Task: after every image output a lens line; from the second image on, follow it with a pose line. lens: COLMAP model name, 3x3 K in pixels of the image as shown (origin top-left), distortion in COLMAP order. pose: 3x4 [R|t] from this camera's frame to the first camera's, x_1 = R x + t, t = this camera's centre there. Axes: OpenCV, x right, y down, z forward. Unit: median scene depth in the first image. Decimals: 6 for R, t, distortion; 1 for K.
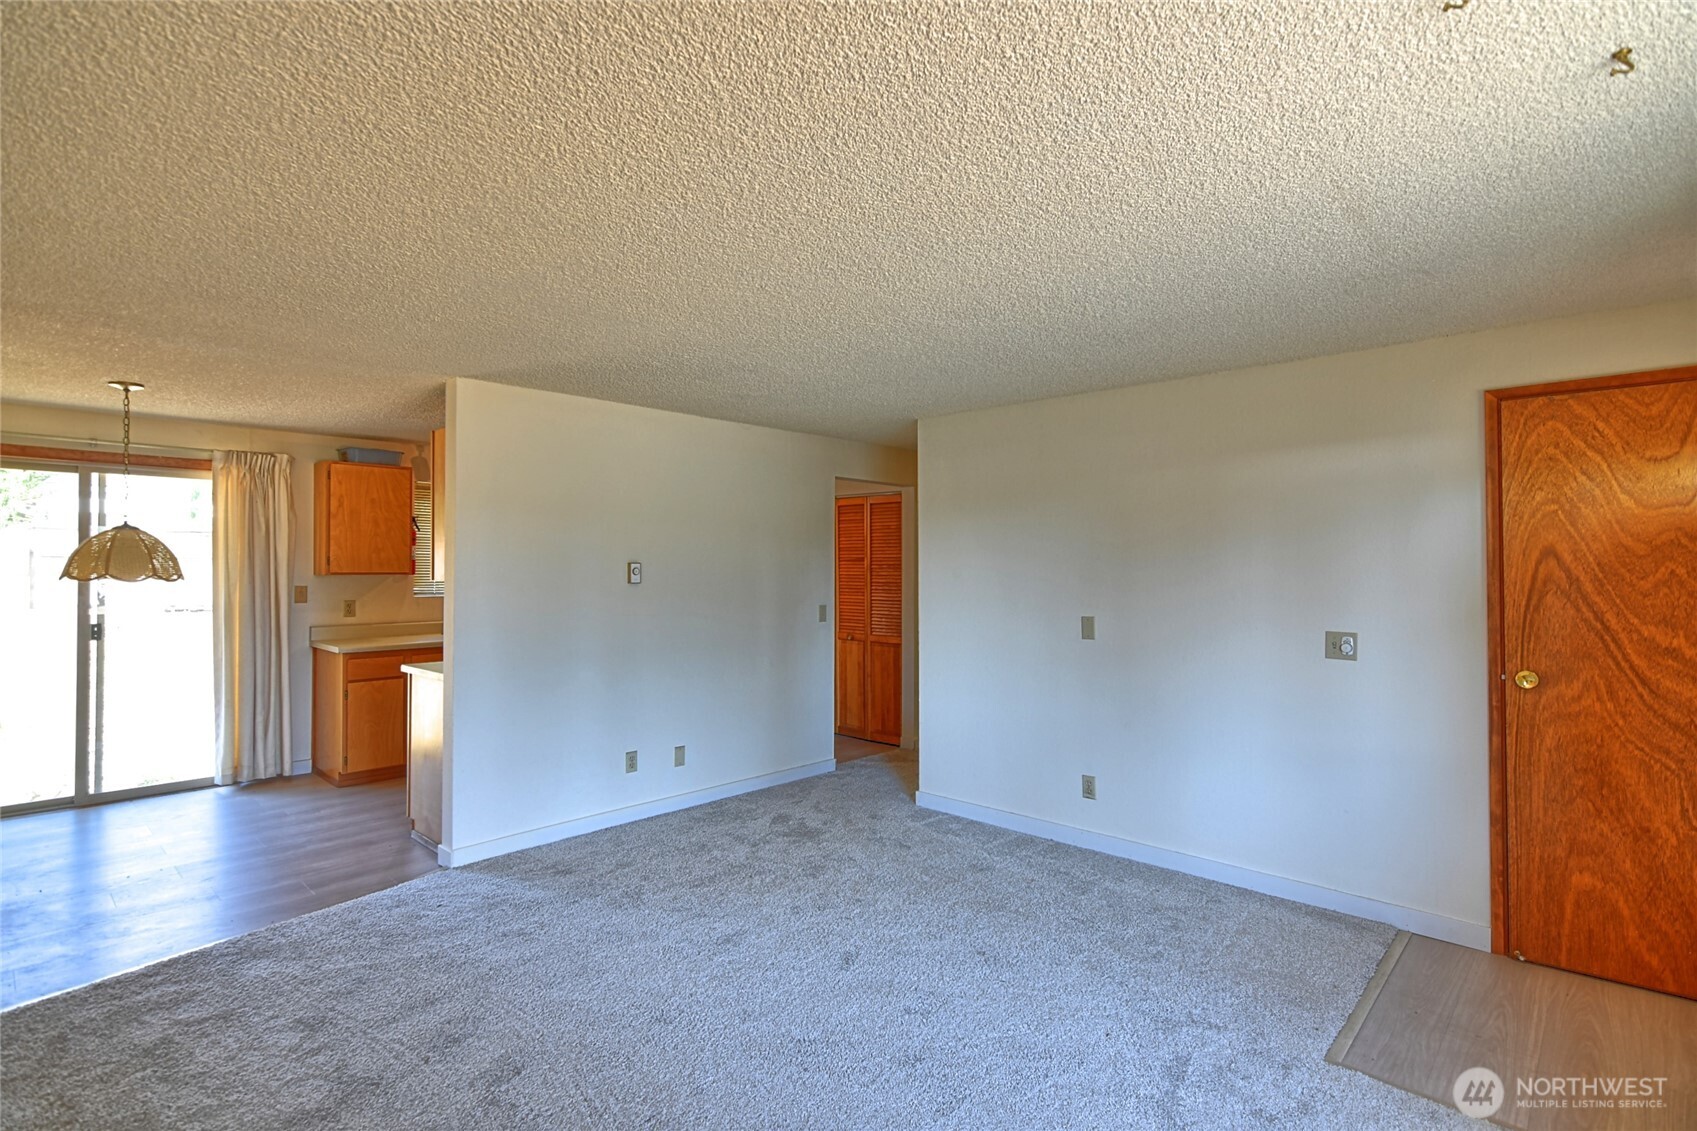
lens RADIAL K [[824.5, 0, 850.1], [0, 824.5, 556.5], [0, 0, 1]] dist [0.011401, 0.000689]
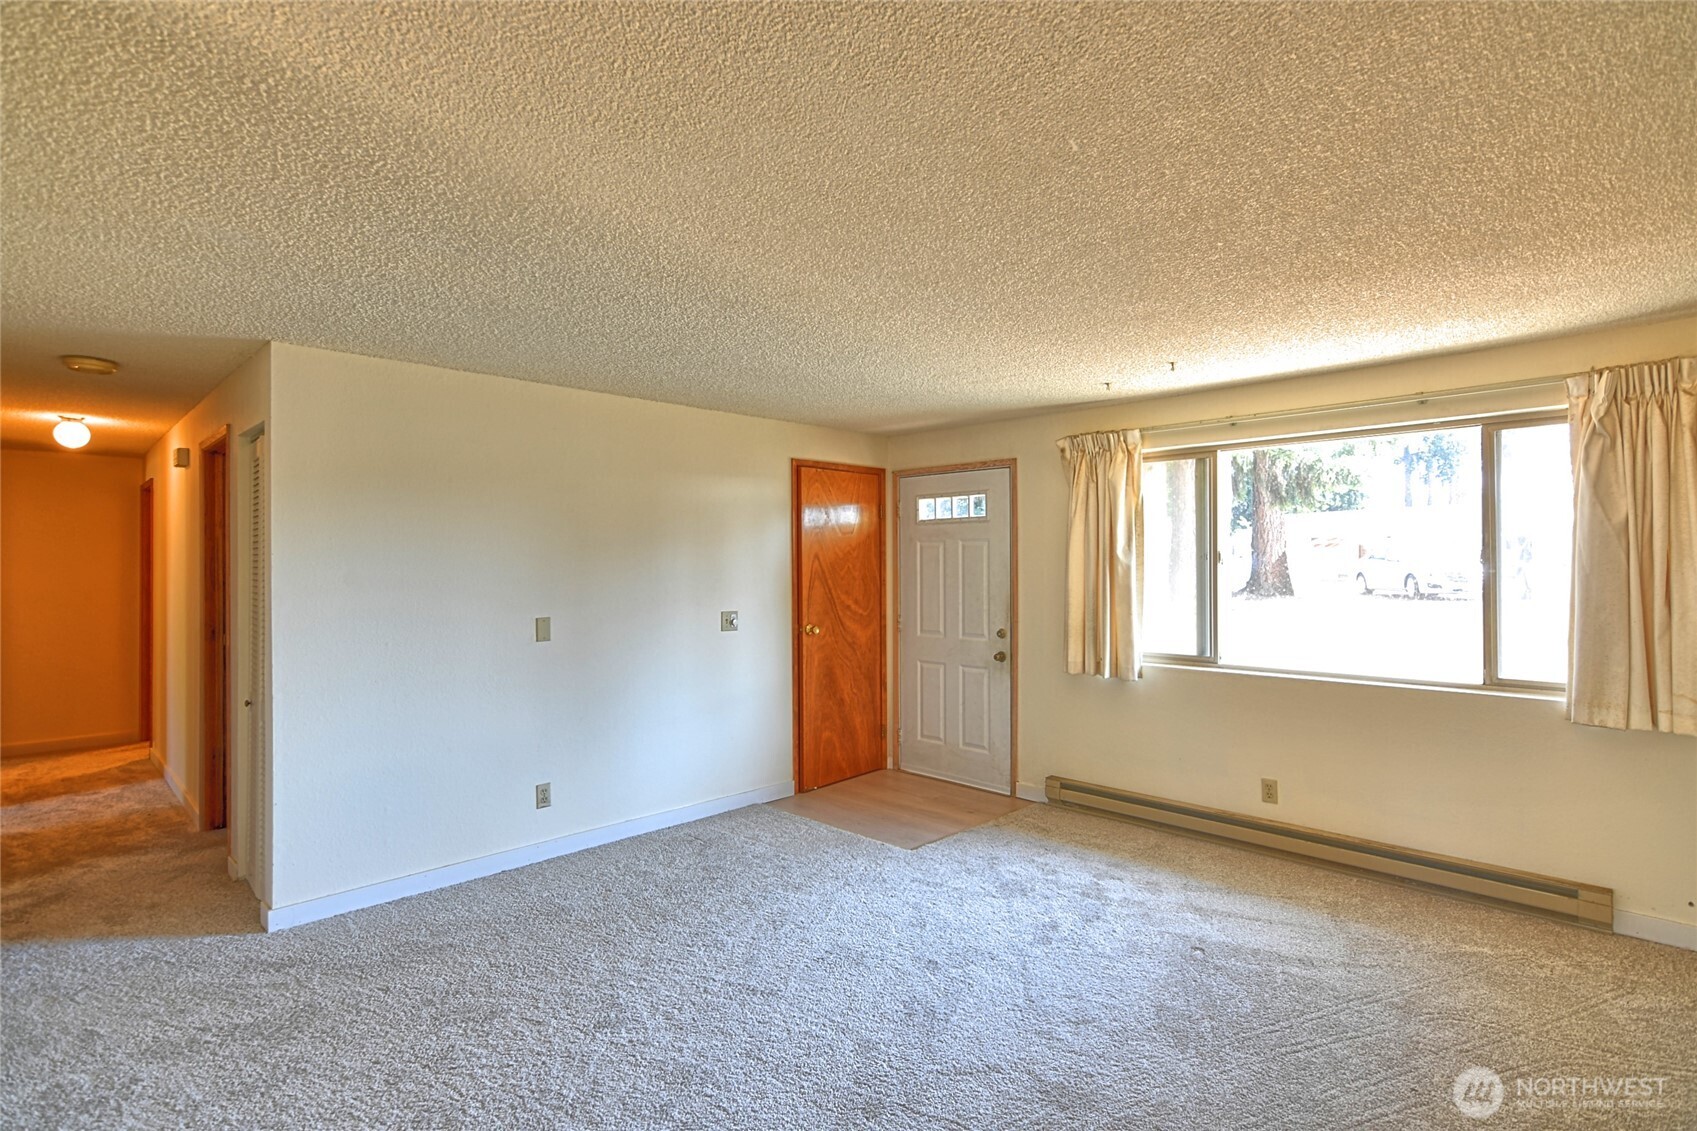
lens RADIAL K [[824.5, 0, 850.1], [0, 824.5, 556.5], [0, 0, 1]] dist [0.011401, 0.000689]
pose [[0.039374, 0.008981, 0.999184, -0.804292], [-0.011051, 0.999902, -0.008552, 0.007878], [-0.999163, -0.010705, 0.039470, 0.748782]]
